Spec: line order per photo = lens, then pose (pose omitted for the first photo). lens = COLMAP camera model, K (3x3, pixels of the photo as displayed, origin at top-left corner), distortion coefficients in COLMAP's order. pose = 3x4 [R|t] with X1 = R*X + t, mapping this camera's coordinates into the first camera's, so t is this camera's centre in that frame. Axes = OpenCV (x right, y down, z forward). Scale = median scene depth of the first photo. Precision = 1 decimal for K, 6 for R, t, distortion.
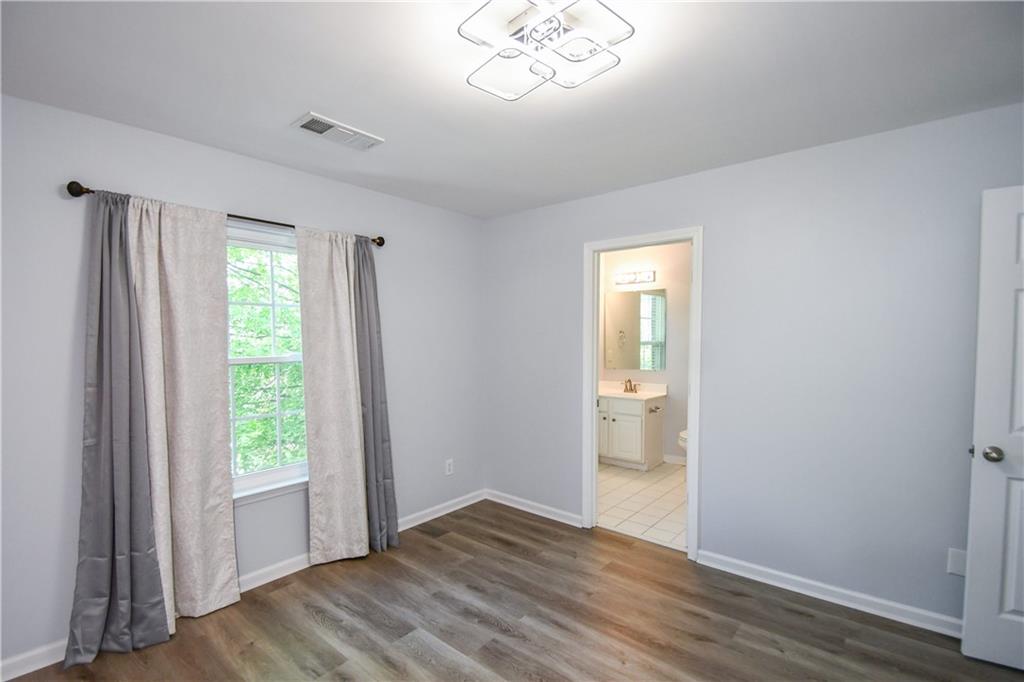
lens RADIAL K [[456.0, 0, 495.7], [0, 456.0, 359.2], [0, 0, 1]] dist [0.012607, -0.015996]
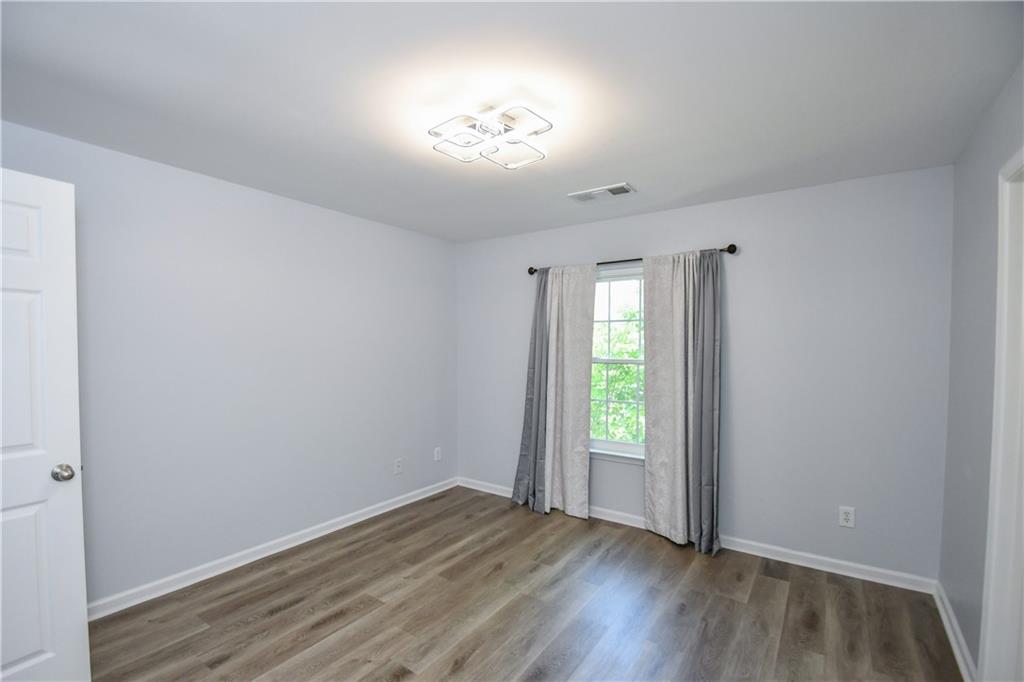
lens RADIAL K [[456.0, 0, 495.7], [0, 456.0, 359.2], [0, 0, 1]] dist [0.012607, -0.015996]
pose [[0.124140, 0.044995, -0.991244, 0.767686], [-0.043490, 0.998258, 0.039867, -0.040450], [0.991311, 0.038160, 0.125880, 0.429585]]
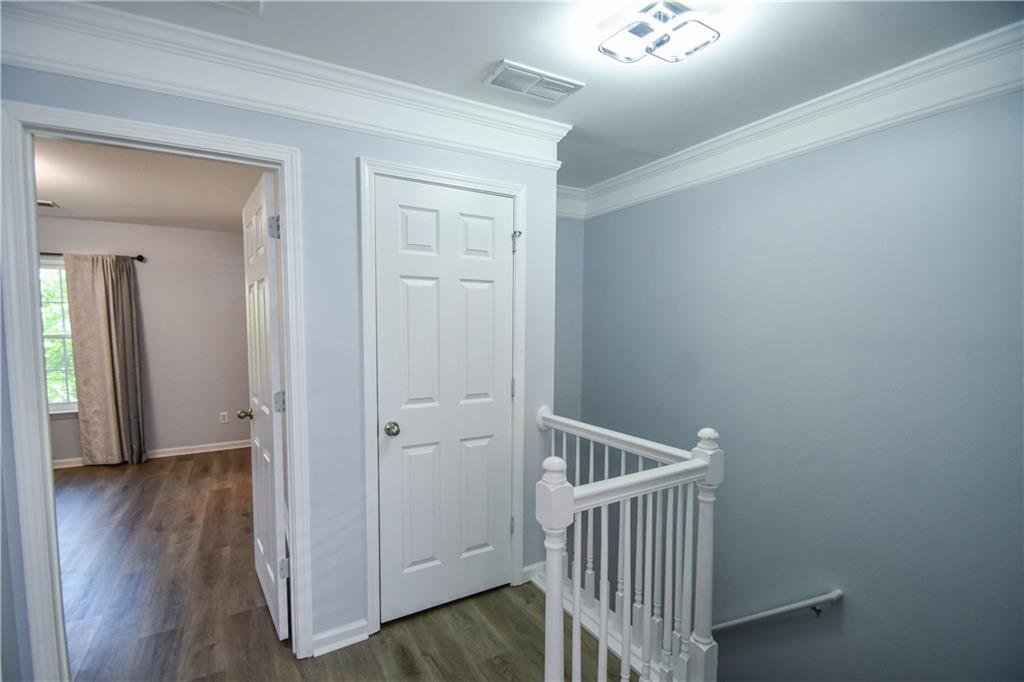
lens RADIAL K [[456.0, 0, 495.7], [0, 456.0, 359.2], [0, 0, 1]] dist [0.012607, -0.015996]
pose [[0.952237, 0.041710, -0.302497, 1.475170], [-0.028848, 0.998485, 0.046866, -0.037795], [0.303994, -0.035901, 0.951997, -0.074775]]
